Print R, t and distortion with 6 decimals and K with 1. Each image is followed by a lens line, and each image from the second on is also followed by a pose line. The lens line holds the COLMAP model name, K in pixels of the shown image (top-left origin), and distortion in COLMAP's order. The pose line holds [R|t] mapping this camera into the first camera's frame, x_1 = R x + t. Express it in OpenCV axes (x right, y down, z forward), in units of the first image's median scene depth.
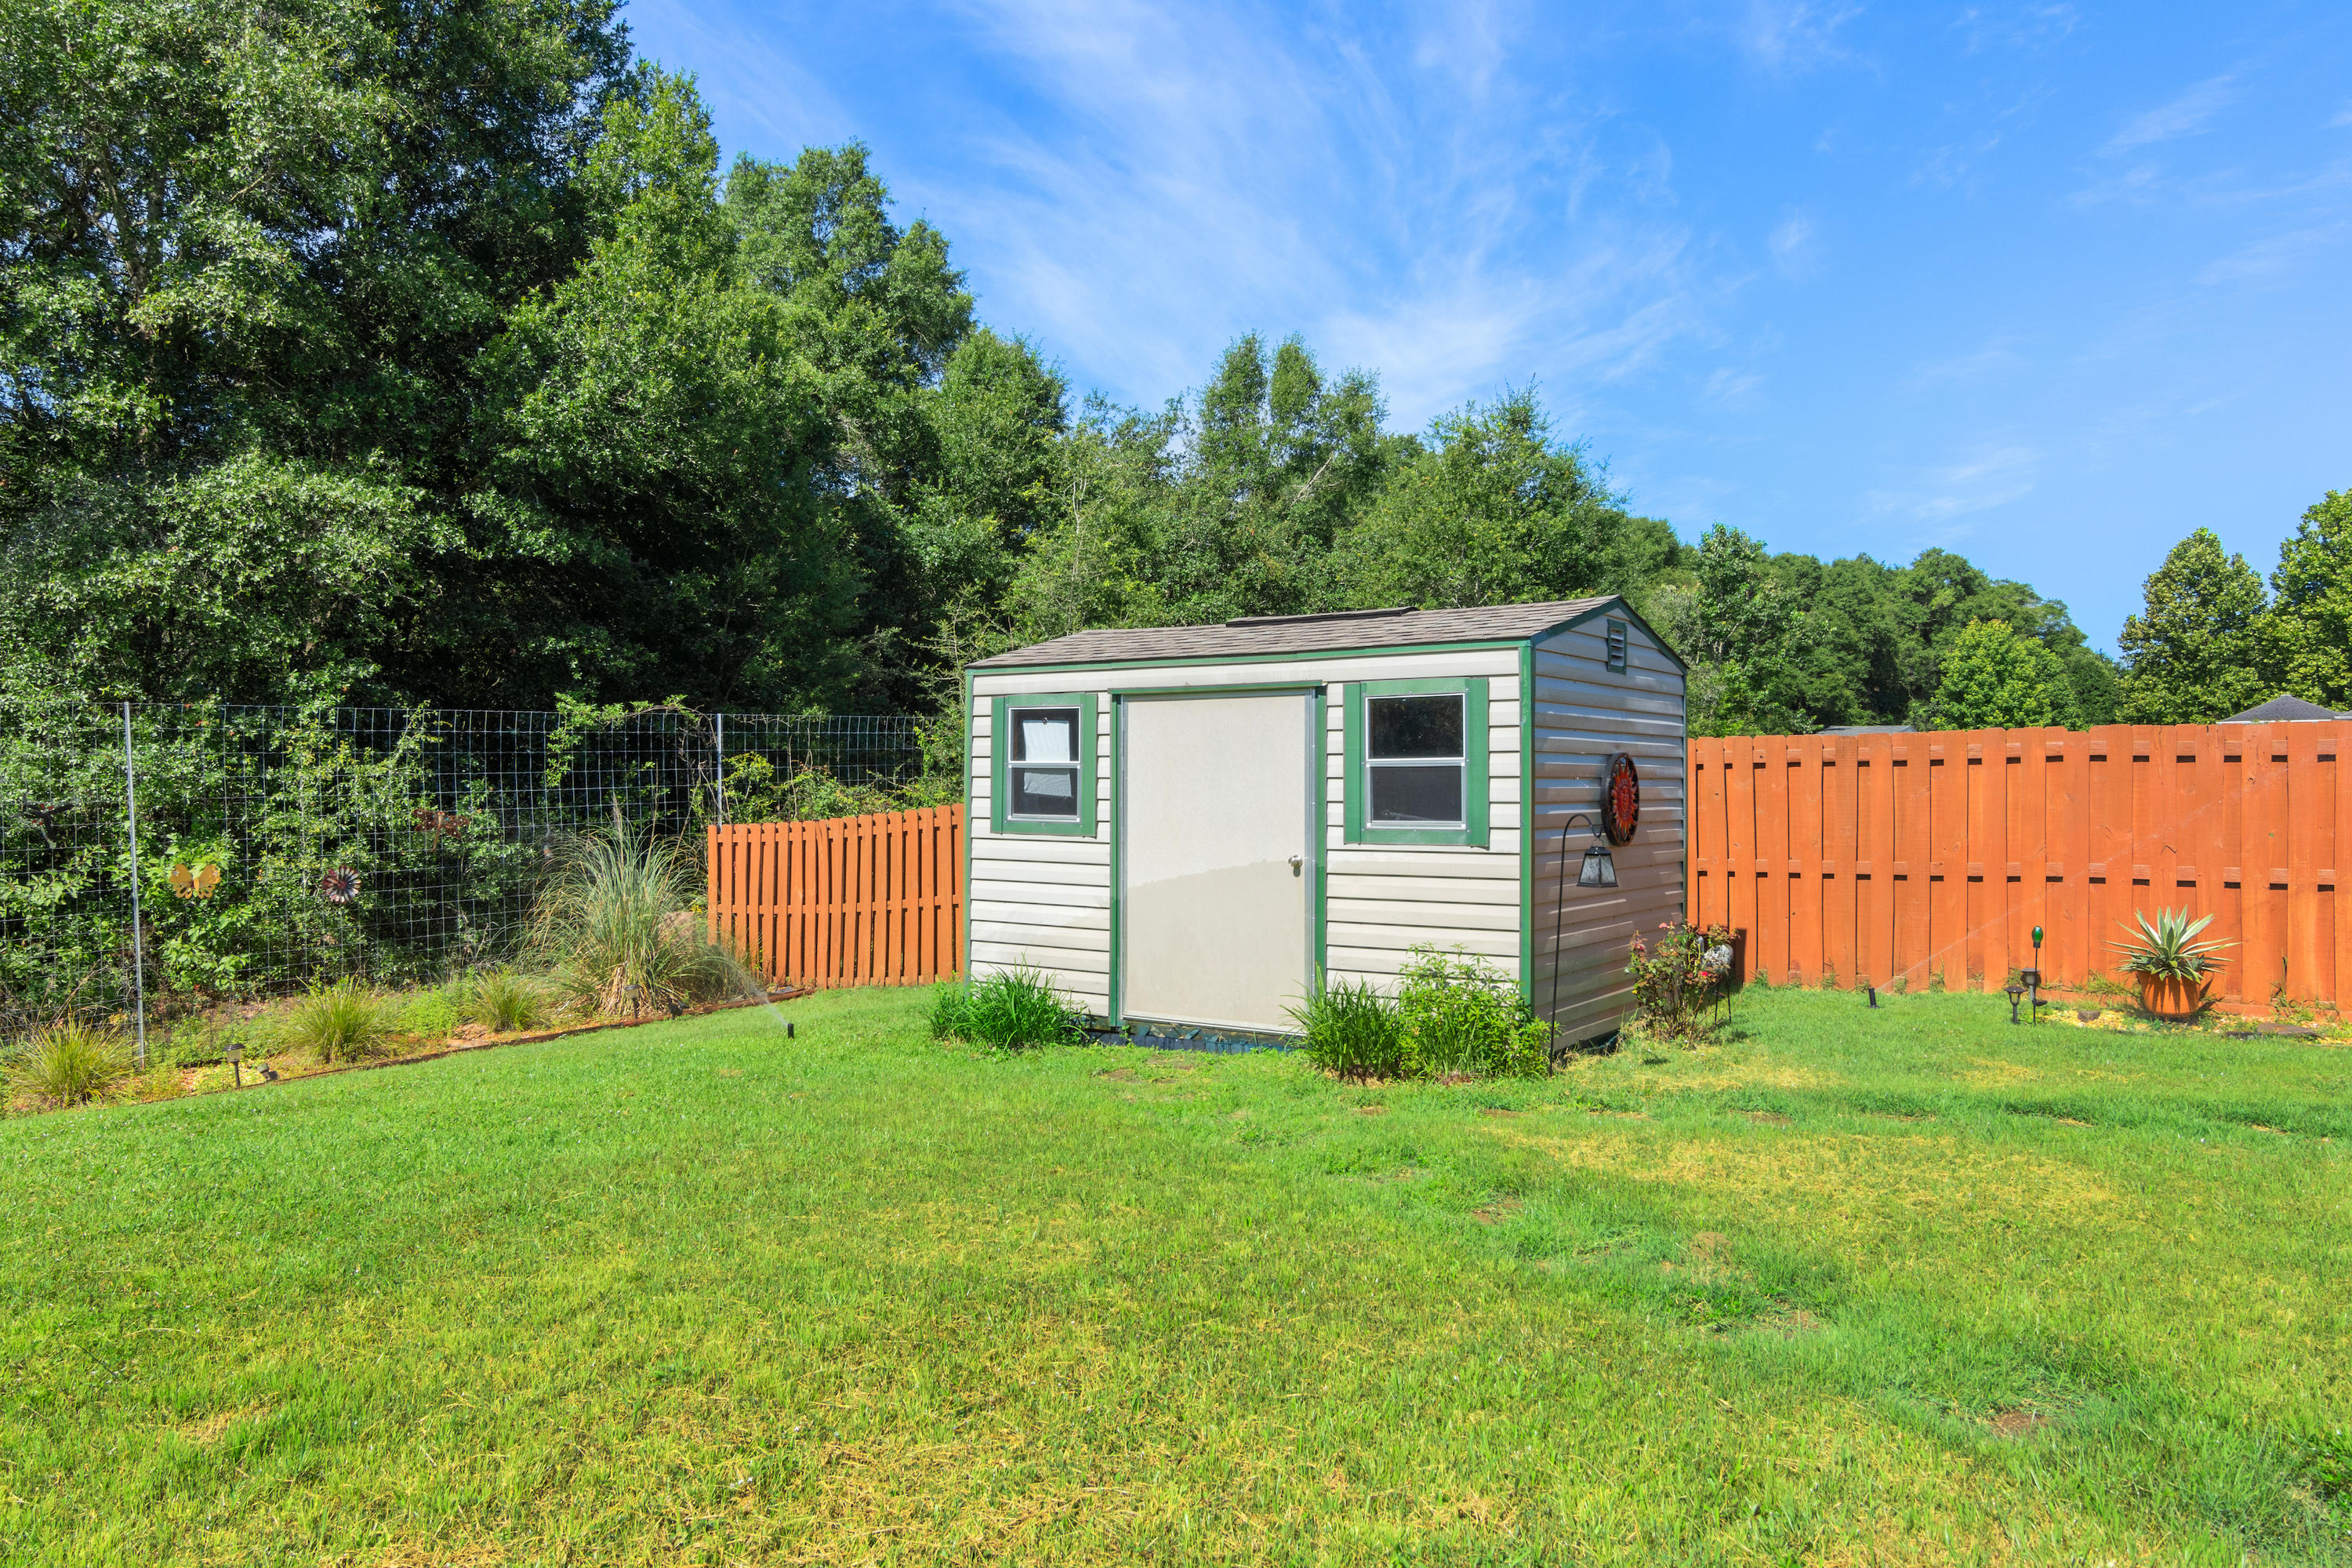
lens RADIAL K [[1618.5, 0, 1192.5], [0, 1618.5, 800.3], [0, 0, 1]] dist [-0.011235, 0.005603]
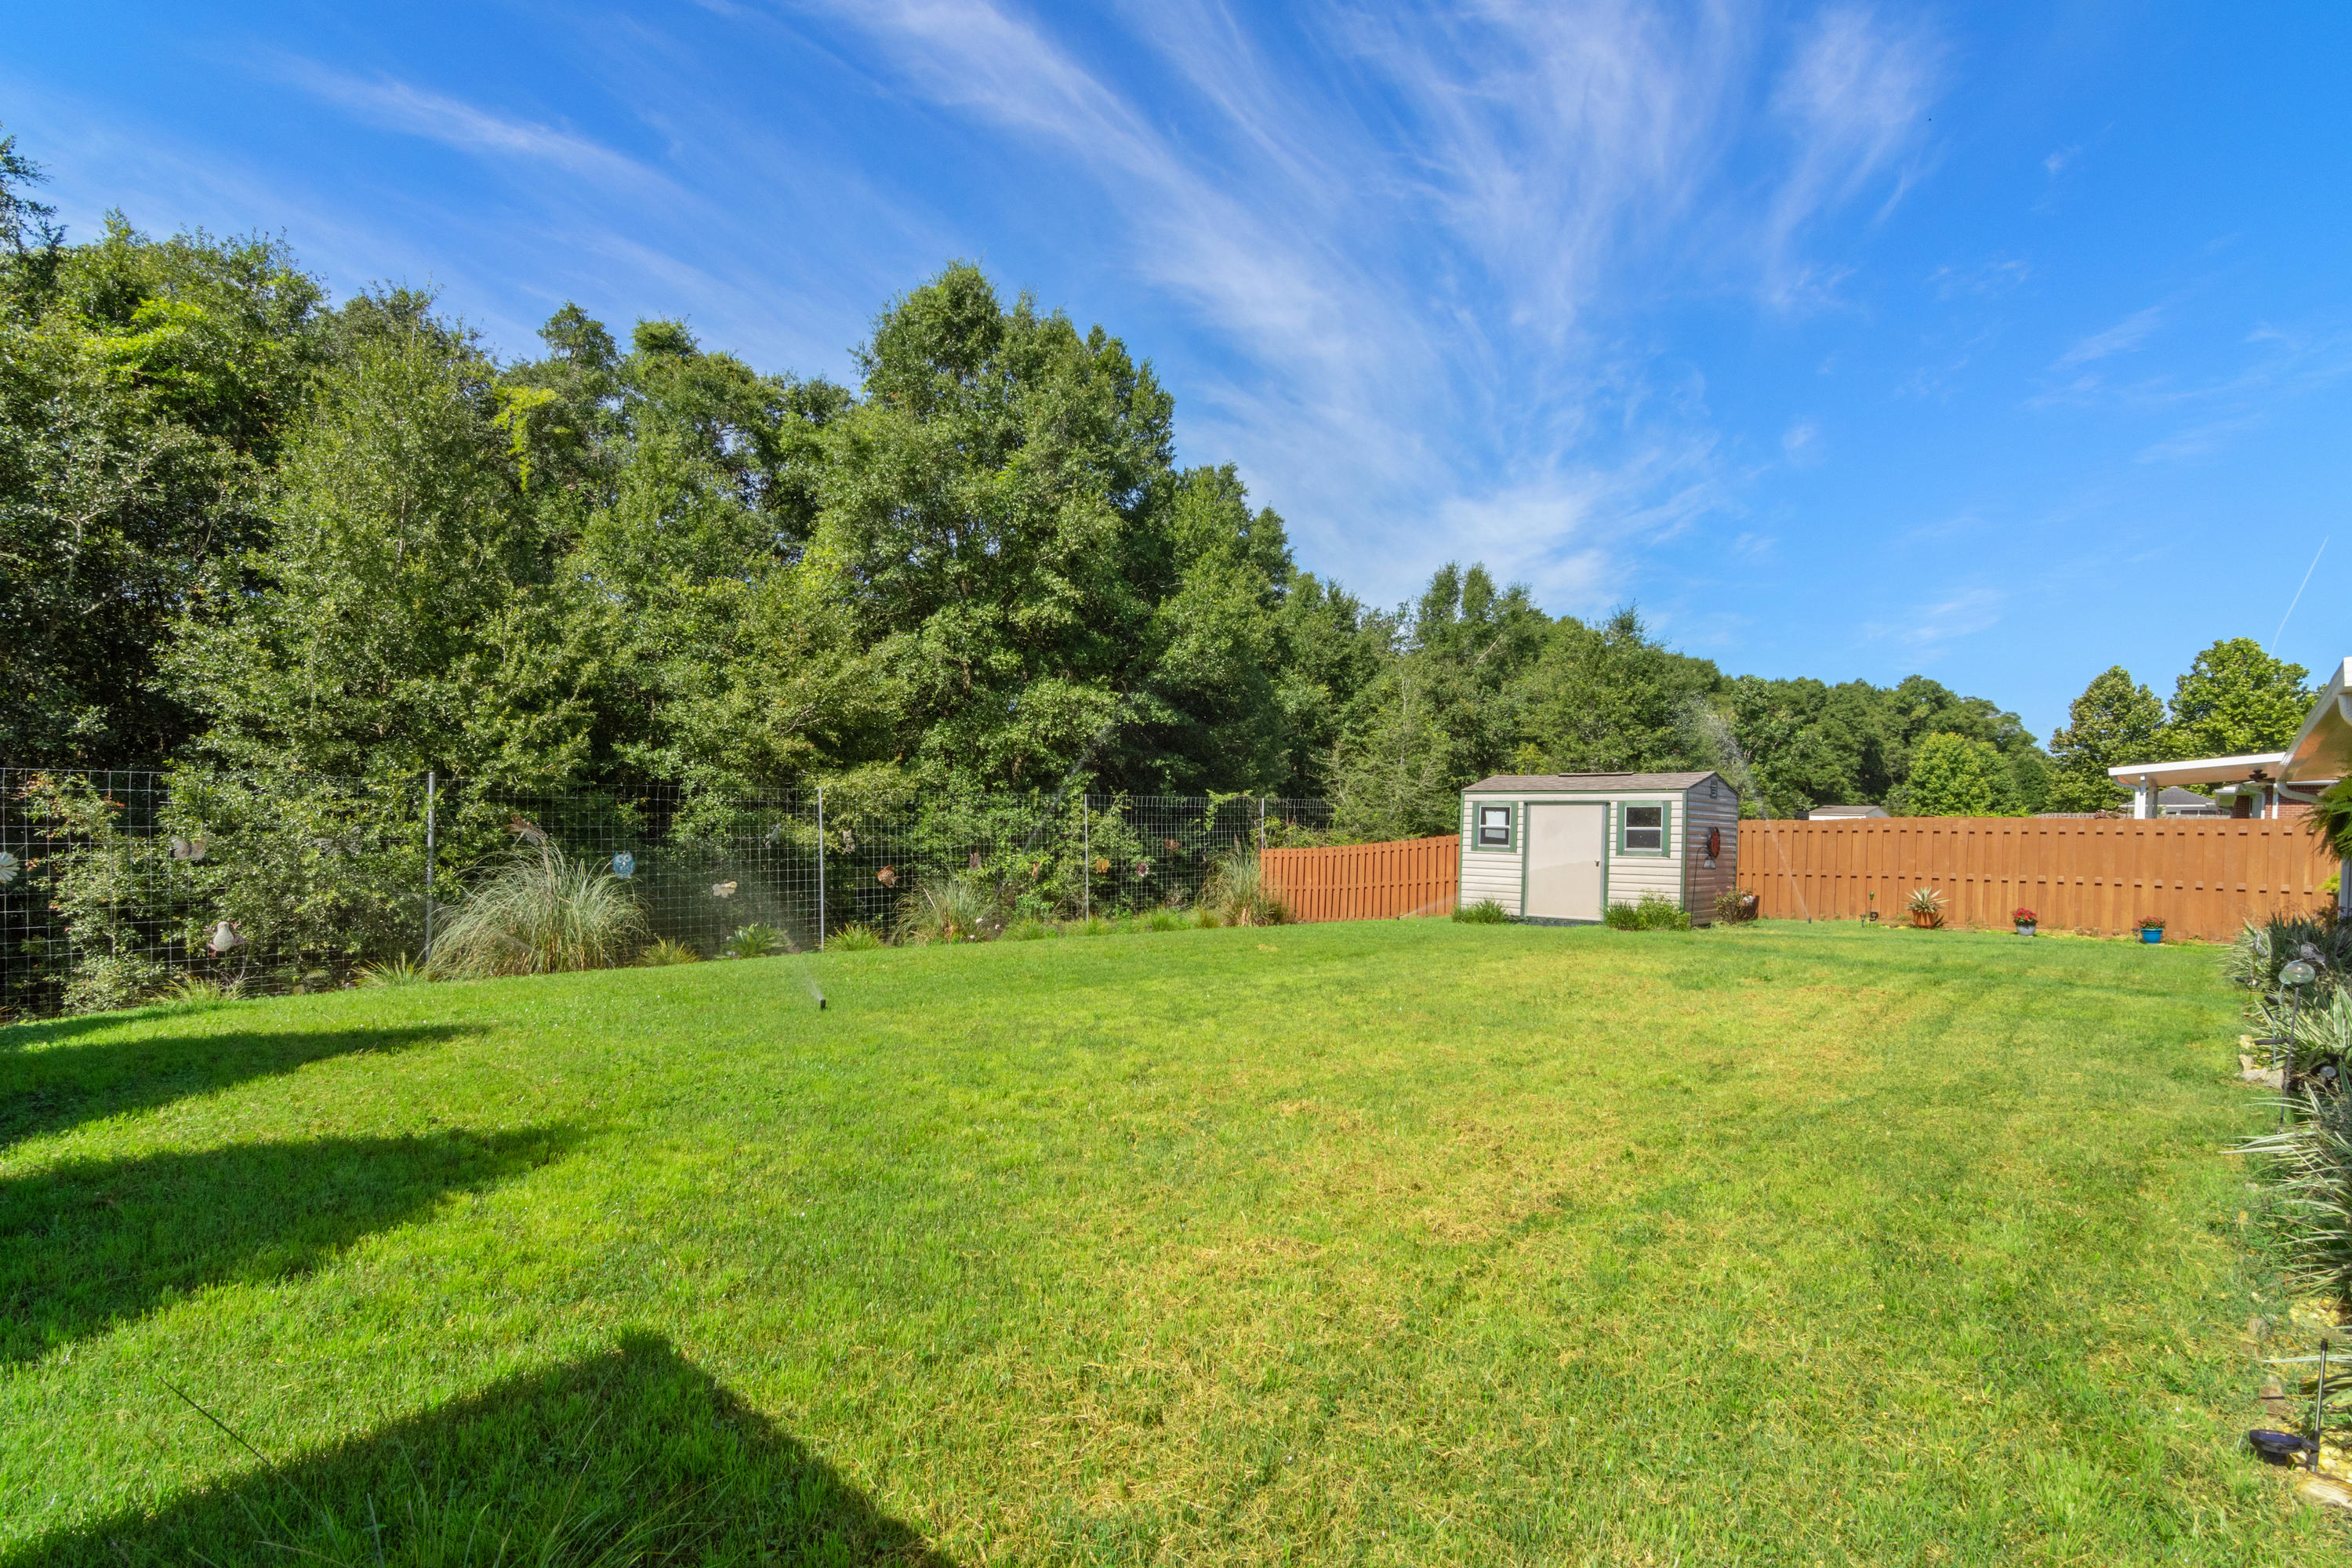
lens RADIAL K [[1156.1, 0, 1178.6], [0, 1156.1, 765.2], [0, 0, 1]] dist [0.006042, 0.001437]
pose [[0.989950, 0.011048, -0.140984, -0.178261], [-0.020787, 0.997483, -0.067789, 0.009847], [0.139880, 0.070038, 0.987688, -0.536199]]
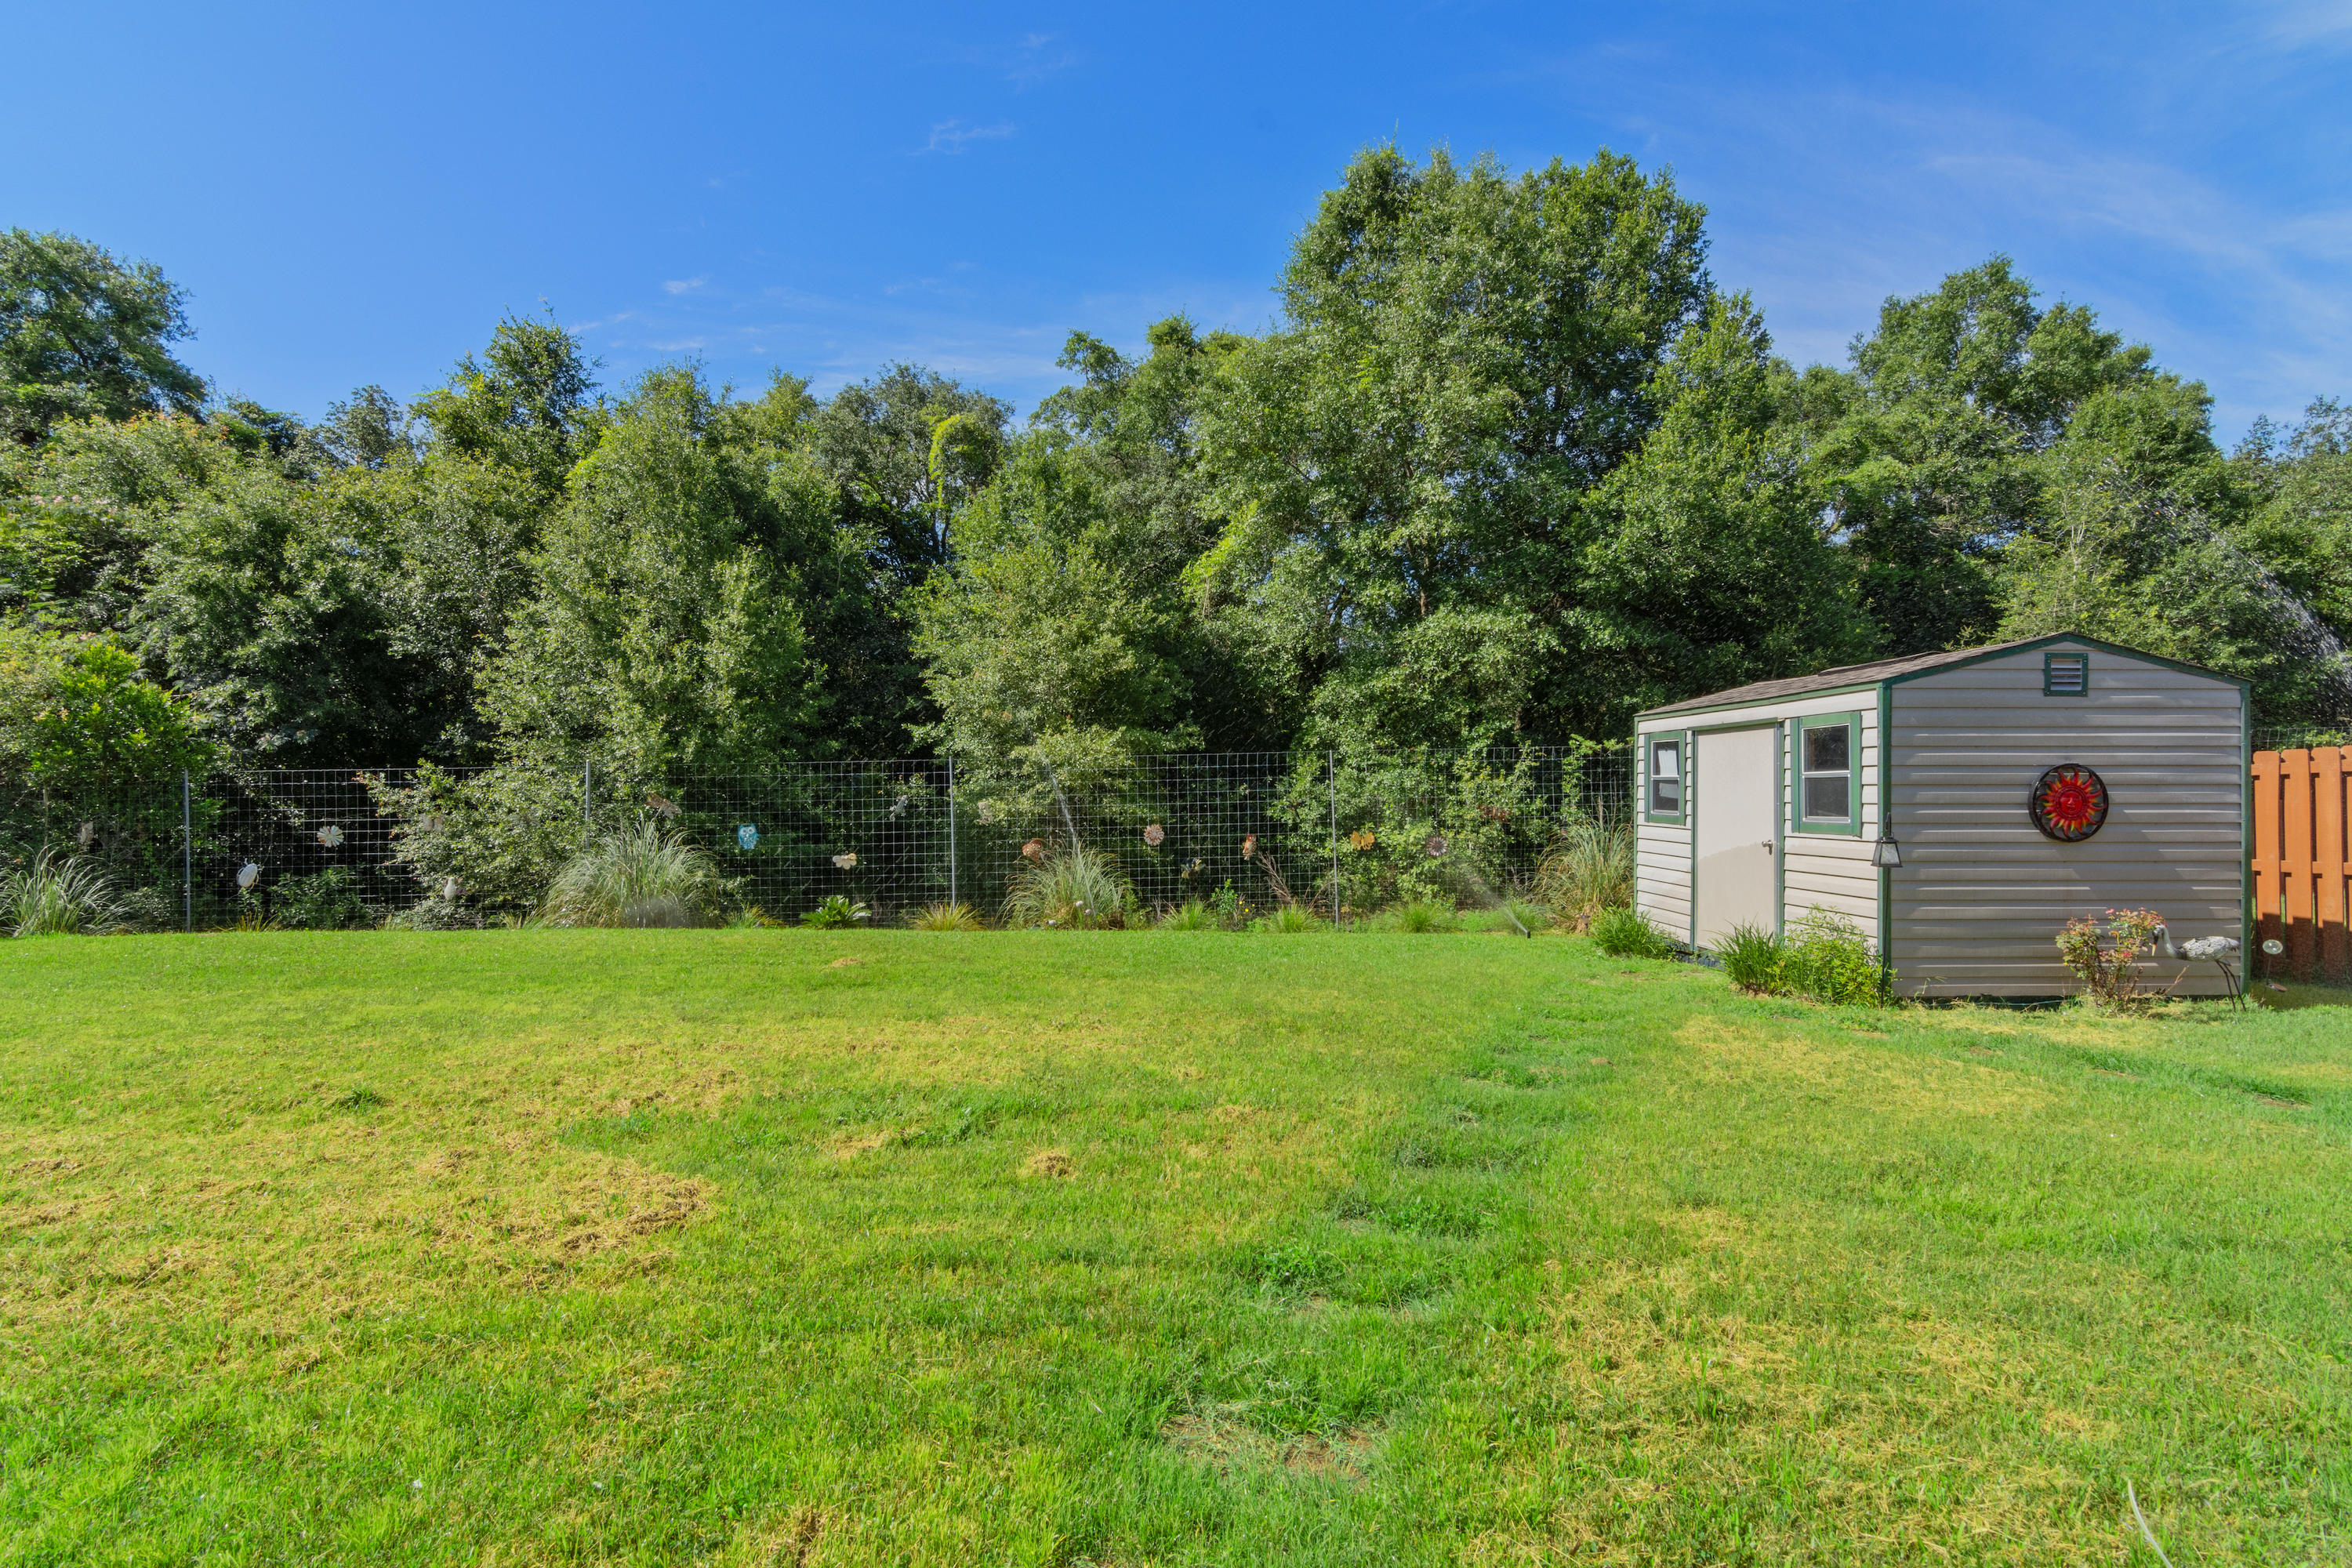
lens RADIAL K [[1156.1, 0, 1150.8], [0, 1156.1, 776.9], [0, 0, 1]] dist [0.006042, 0.001437]
pose [[0.588893, -0.011112, -0.808135, 0.258687], [-0.006373, 0.999811, -0.018391, 0.000249], [0.808186, 0.015980, 0.588711, -0.022254]]
